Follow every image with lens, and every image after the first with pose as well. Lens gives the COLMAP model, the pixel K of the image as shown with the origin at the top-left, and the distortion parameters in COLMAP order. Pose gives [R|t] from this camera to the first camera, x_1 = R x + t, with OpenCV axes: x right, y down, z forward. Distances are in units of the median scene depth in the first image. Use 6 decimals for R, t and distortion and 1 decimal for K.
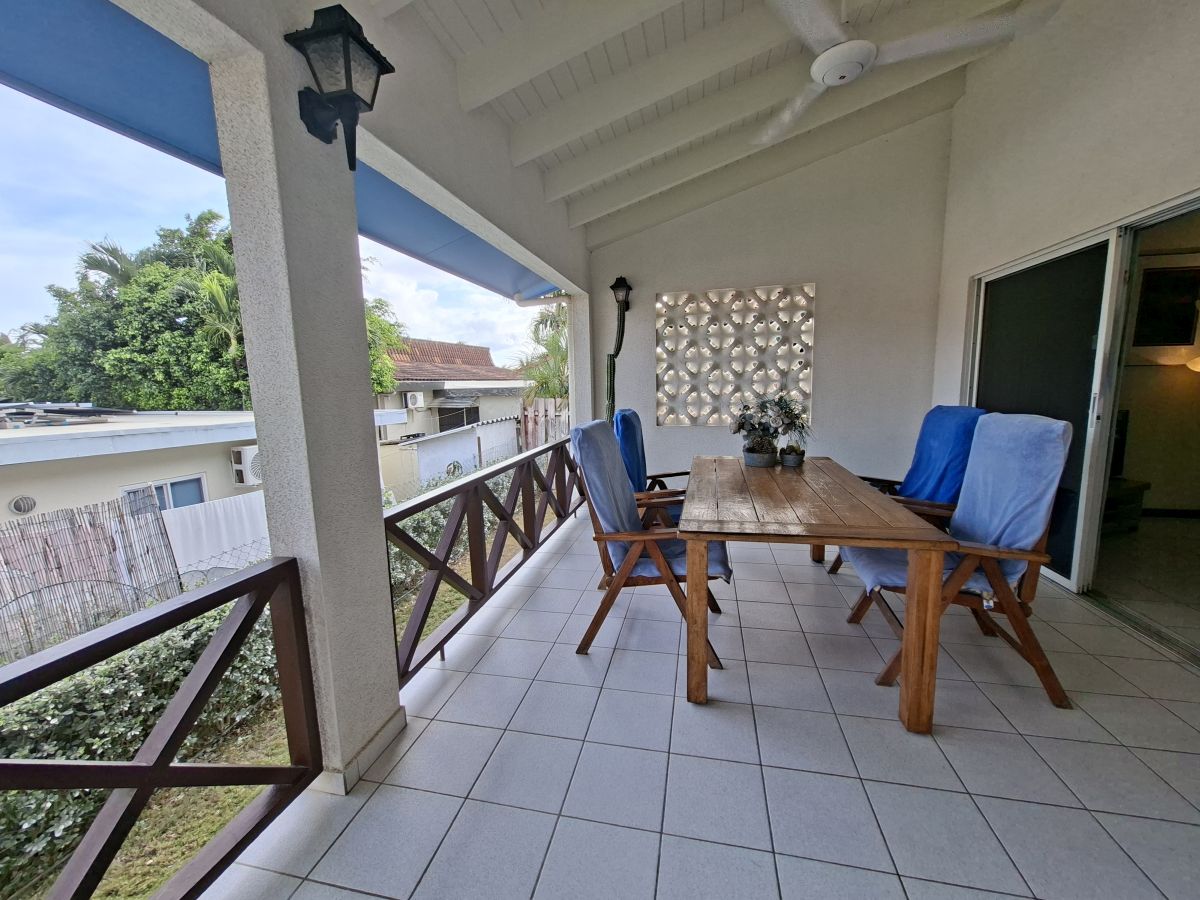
lens RADIAL K [[480.1, 0, 594.1], [0, 480.1, 455.6], [0, 0, 1]] dist [-0.000839, 0.000295]
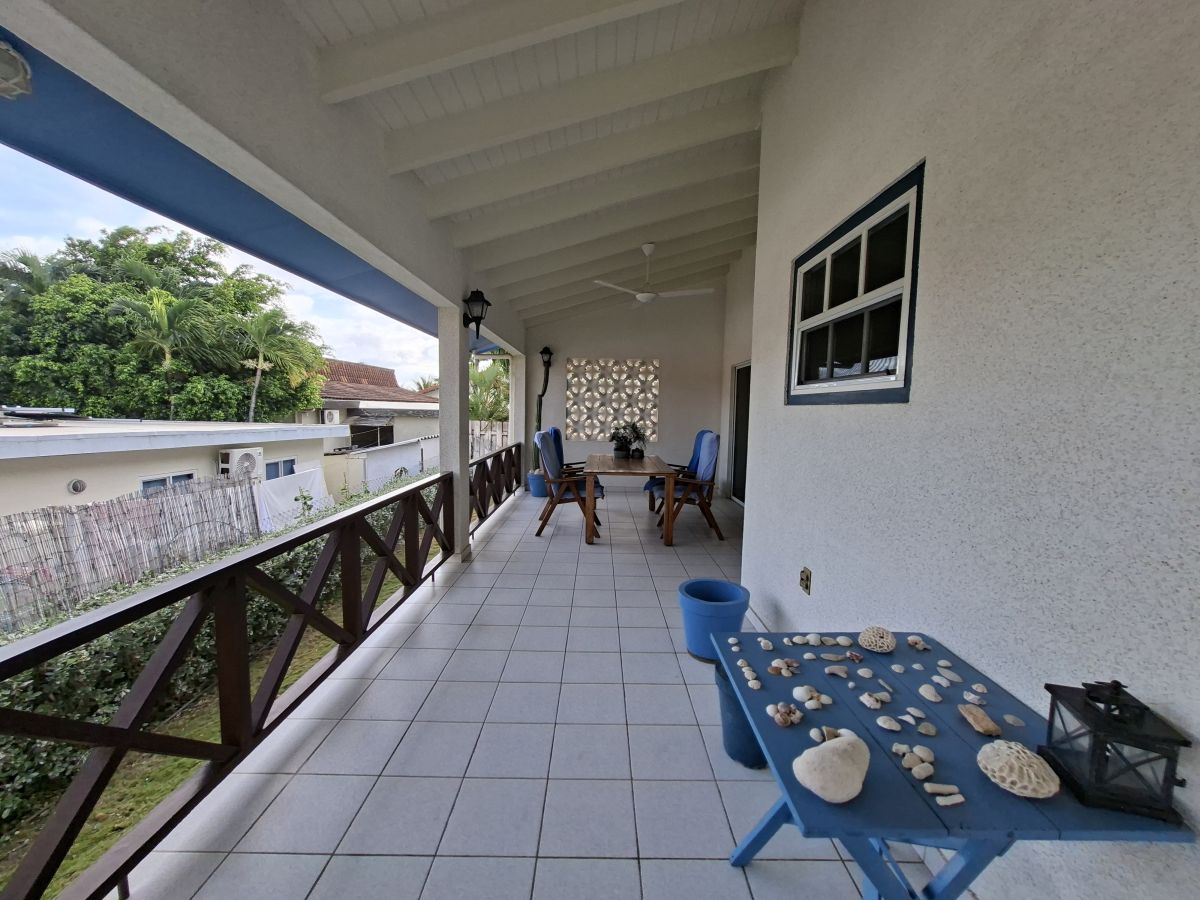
lens RADIAL K [[480.1, 0, 594.1], [0, 480.1, 455.6], [0, 0, 1]] dist [-0.000839, 0.000295]
pose [[0.976378, 0.022775, 0.214865, -0.121543], [-0.011010, 0.998382, -0.055793, 0.079251], [-0.215788, 0.052109, 0.975049, -0.575110]]
